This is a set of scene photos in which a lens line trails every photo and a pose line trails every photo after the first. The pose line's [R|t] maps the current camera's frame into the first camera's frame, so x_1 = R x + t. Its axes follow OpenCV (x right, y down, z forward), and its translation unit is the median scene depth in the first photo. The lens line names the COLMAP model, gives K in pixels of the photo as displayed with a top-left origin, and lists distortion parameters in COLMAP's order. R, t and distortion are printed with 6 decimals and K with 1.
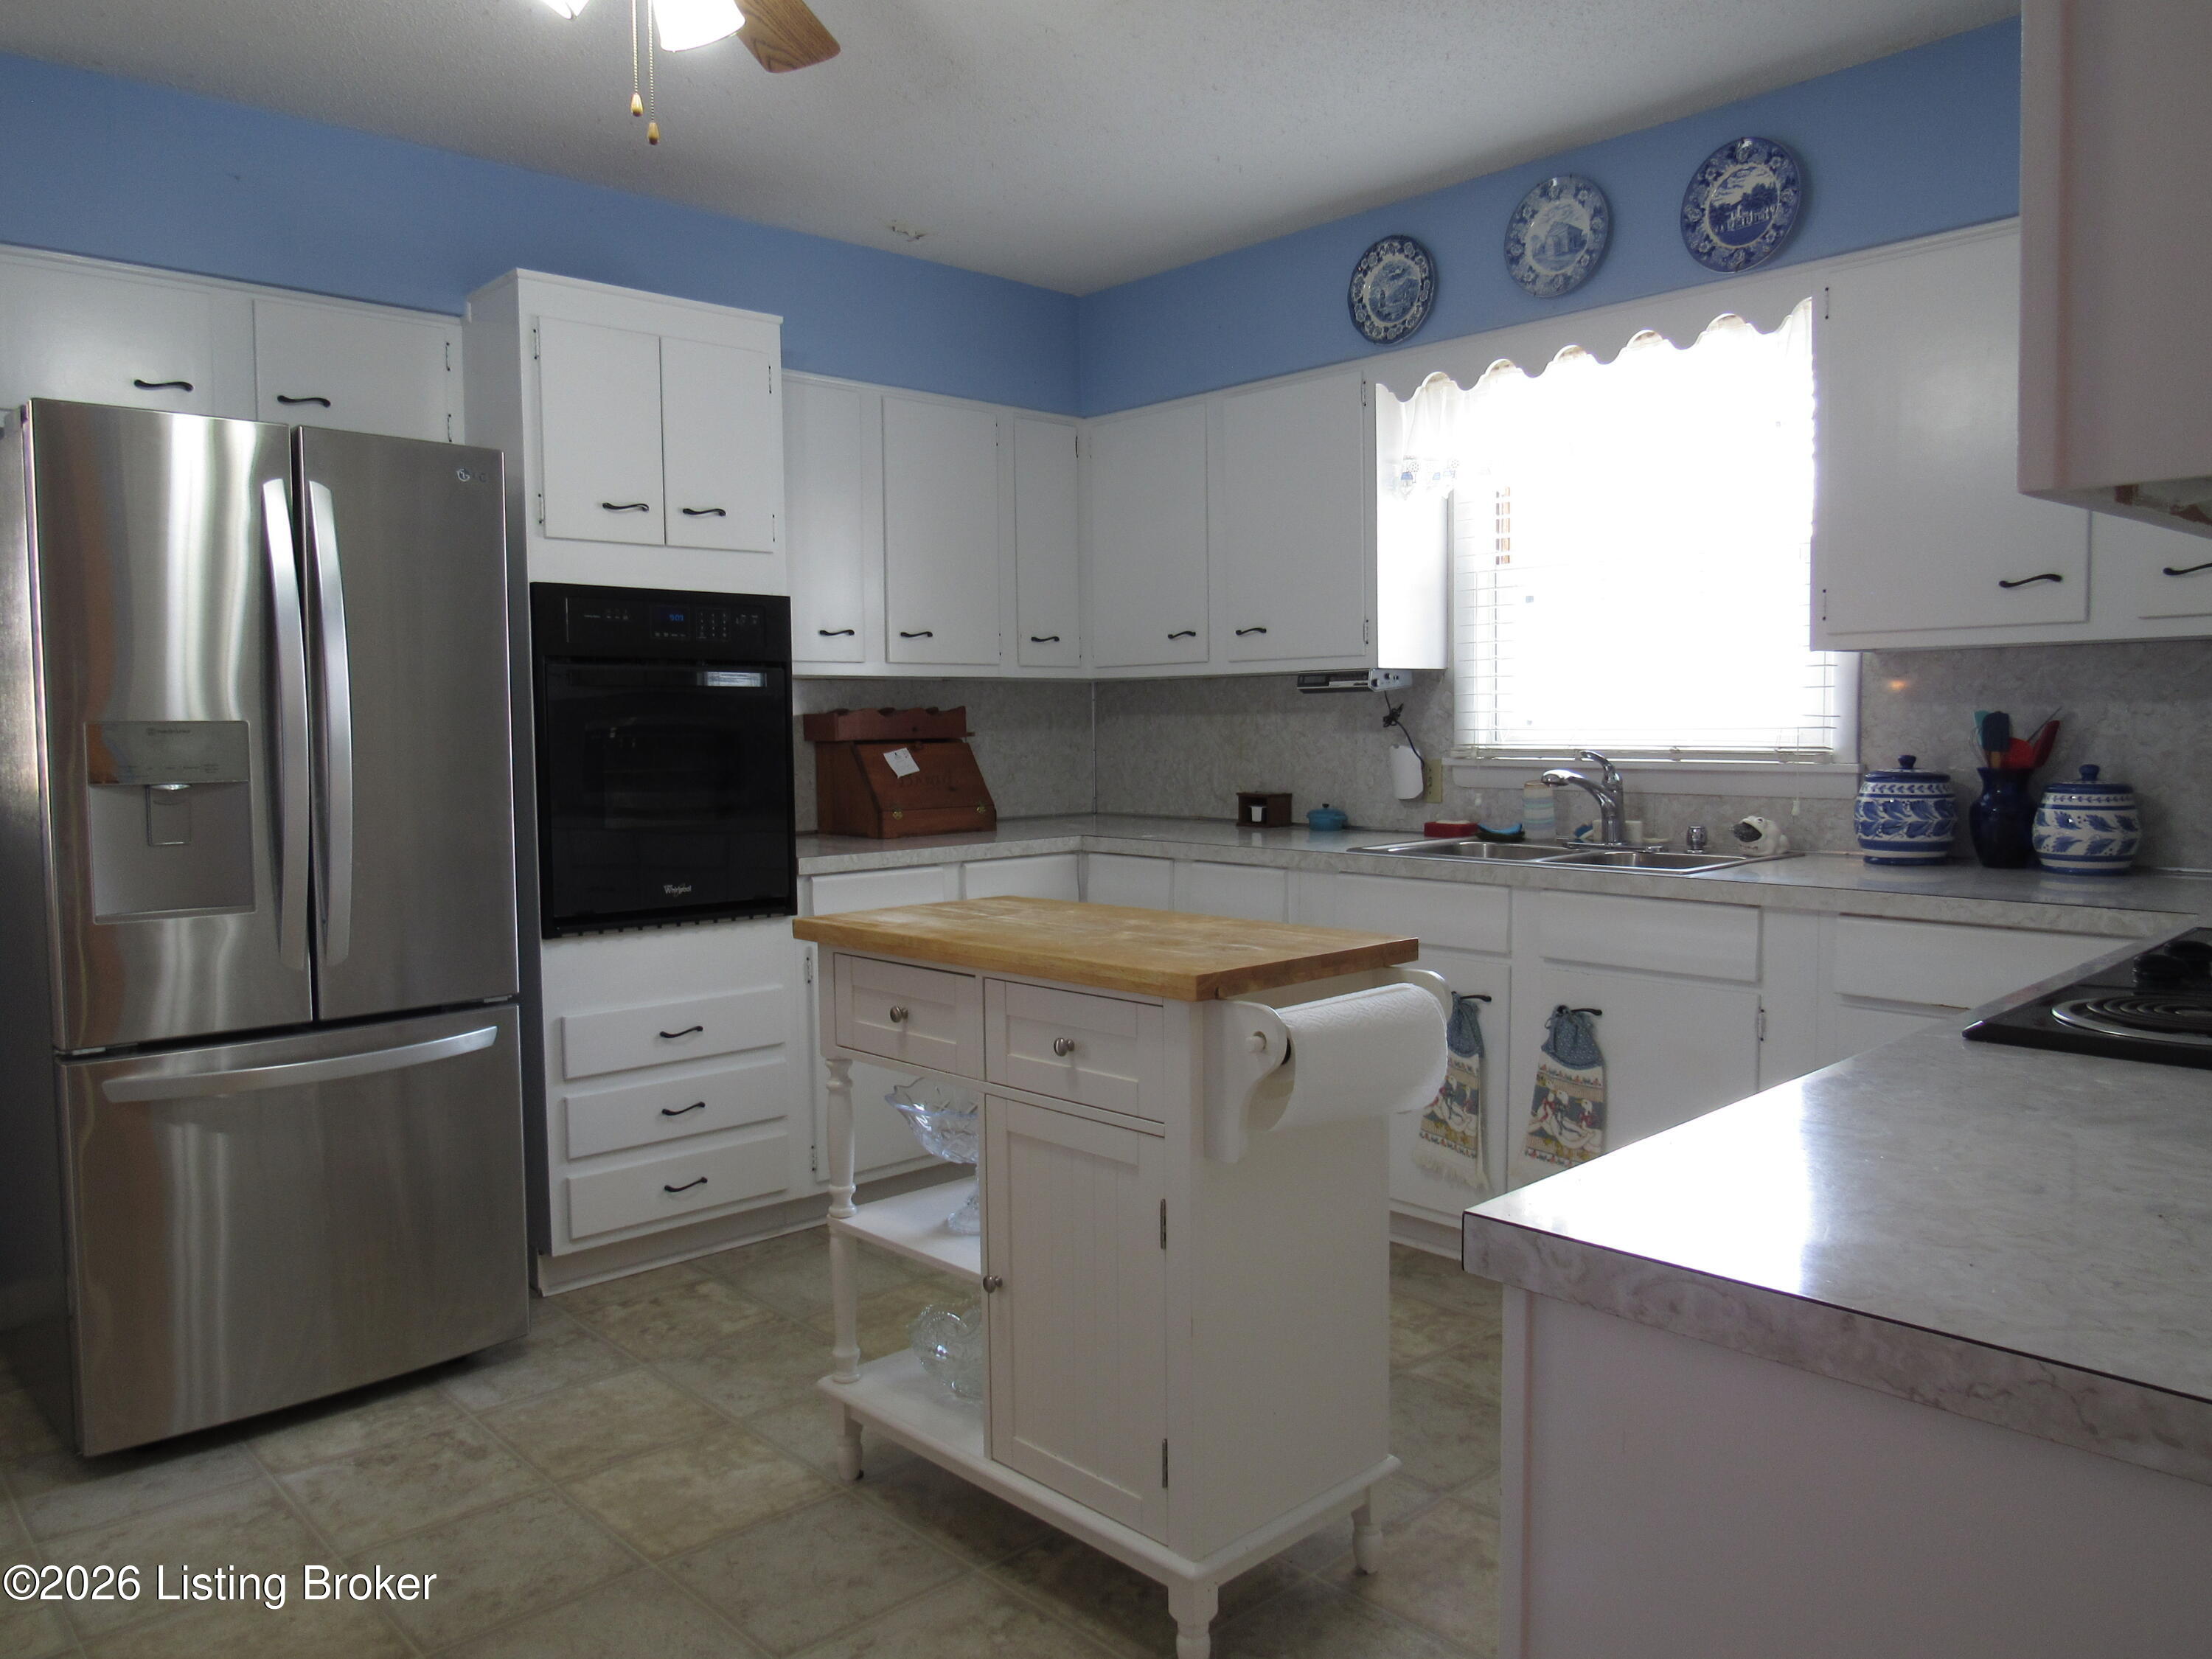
lens RADIAL K [[1596.3, 0, 1106.0], [0, 1596.3, 829.5], [0, 0, 1]] dist [-0.027146, 0.003524]
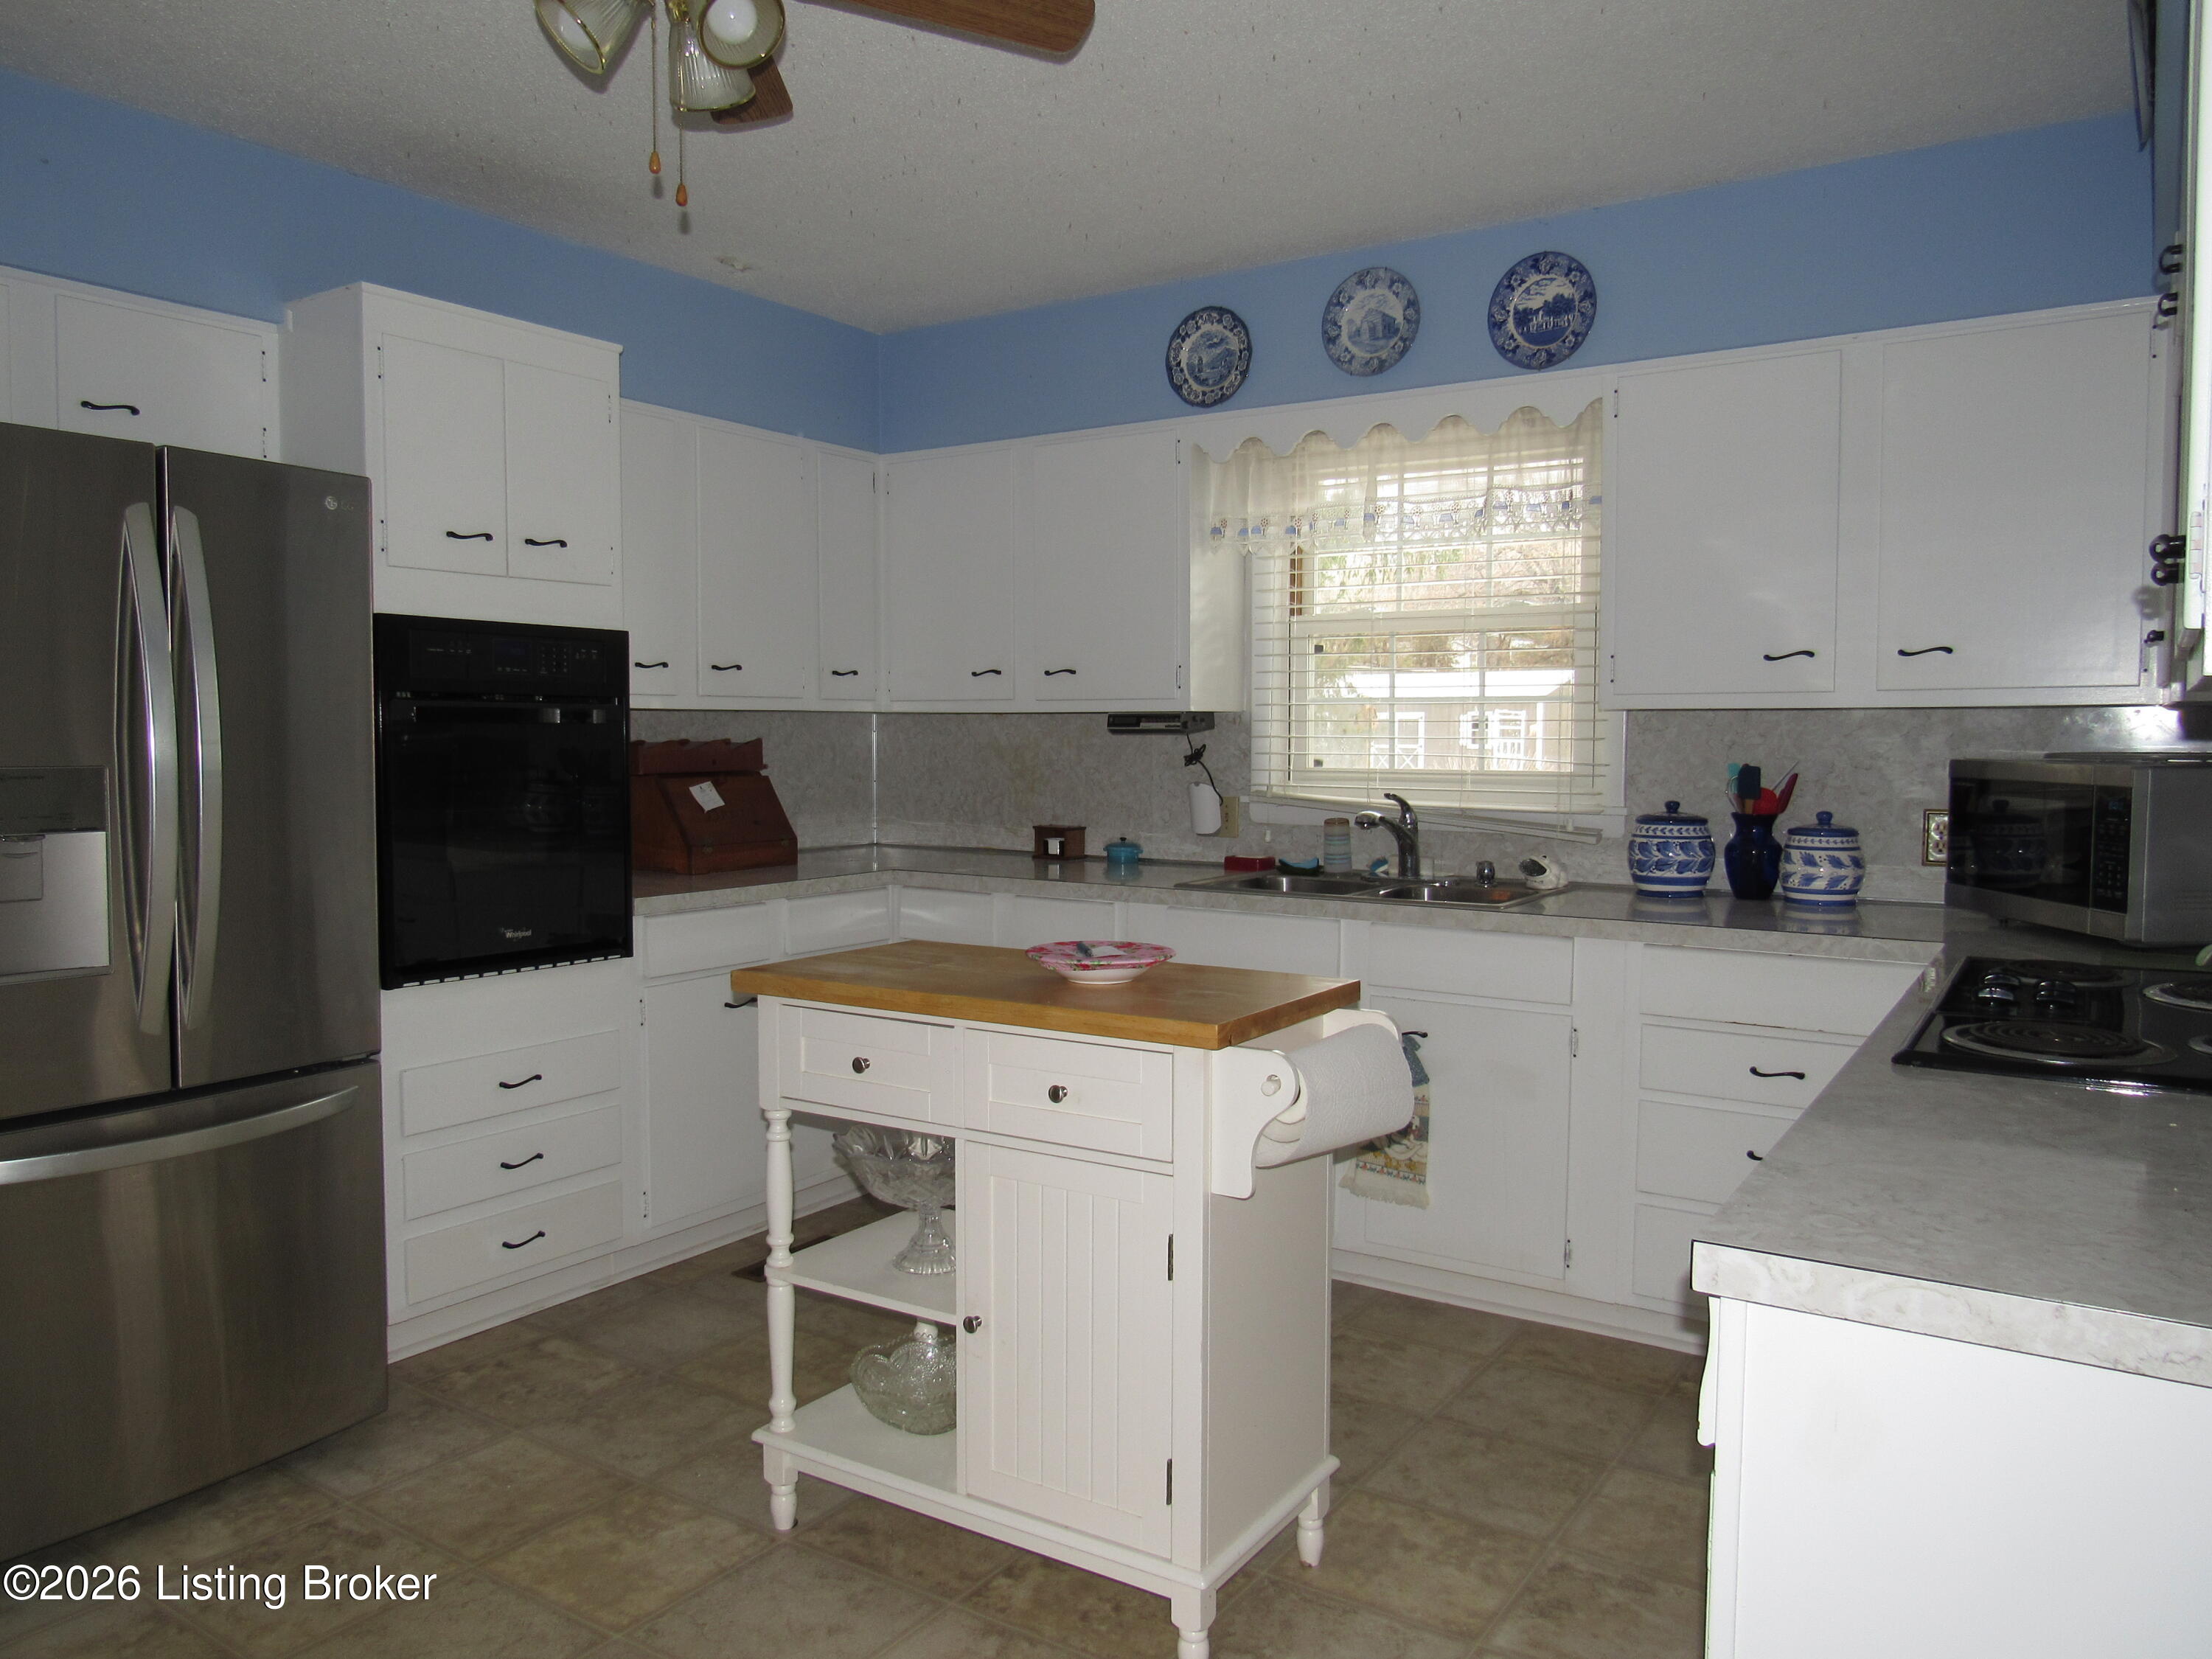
lens RADIAL K [[1591.2, 0, 1106.0], [0, 1591.2, 829.5], [0, 0, 1]] dist [-0.035239, 0.010099]
pose [[0.972168, -0.000469, 0.234285, -0.155260], [0.002129, 0.999974, -0.006832, -0.018902], [-0.234276, 0.007140, 0.972144, -0.013624]]
